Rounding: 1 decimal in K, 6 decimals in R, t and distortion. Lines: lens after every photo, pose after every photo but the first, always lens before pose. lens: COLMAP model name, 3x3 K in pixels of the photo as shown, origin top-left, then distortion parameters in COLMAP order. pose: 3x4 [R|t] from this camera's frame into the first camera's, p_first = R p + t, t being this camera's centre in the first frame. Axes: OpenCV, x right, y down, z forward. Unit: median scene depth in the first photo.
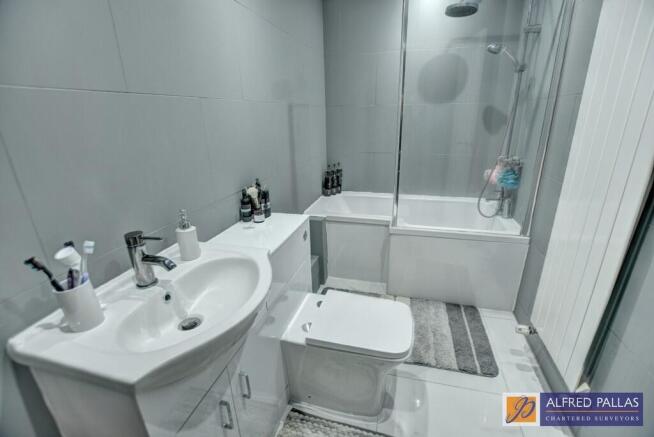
lens RADIAL K [[291.1, 0, 324.6], [0, 291.1, 217.1], [0, 0, 1]] dist [-0.040099, 0.000285]
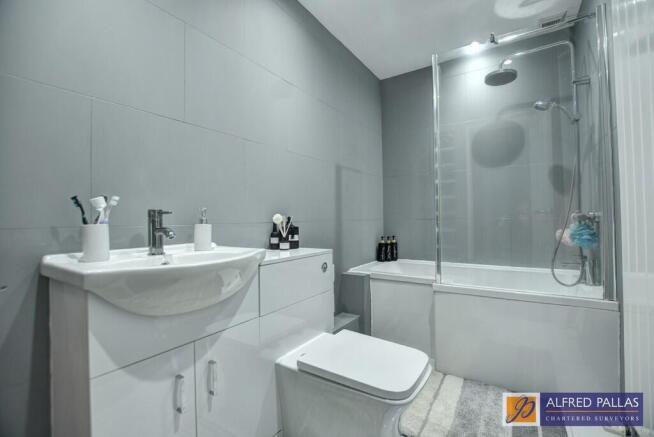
lens RADIAL K [[291.1, 0, 324.6], [0, 291.1, 217.1], [0, 0, 1]] dist [-0.040099, 0.000285]
pose [[0.949461, 0.007728, -0.313791, 0.186891], [-0.113141, 0.940921, -0.319167, 0.166309], [0.292786, 0.338539, 0.894241, 0.028463]]
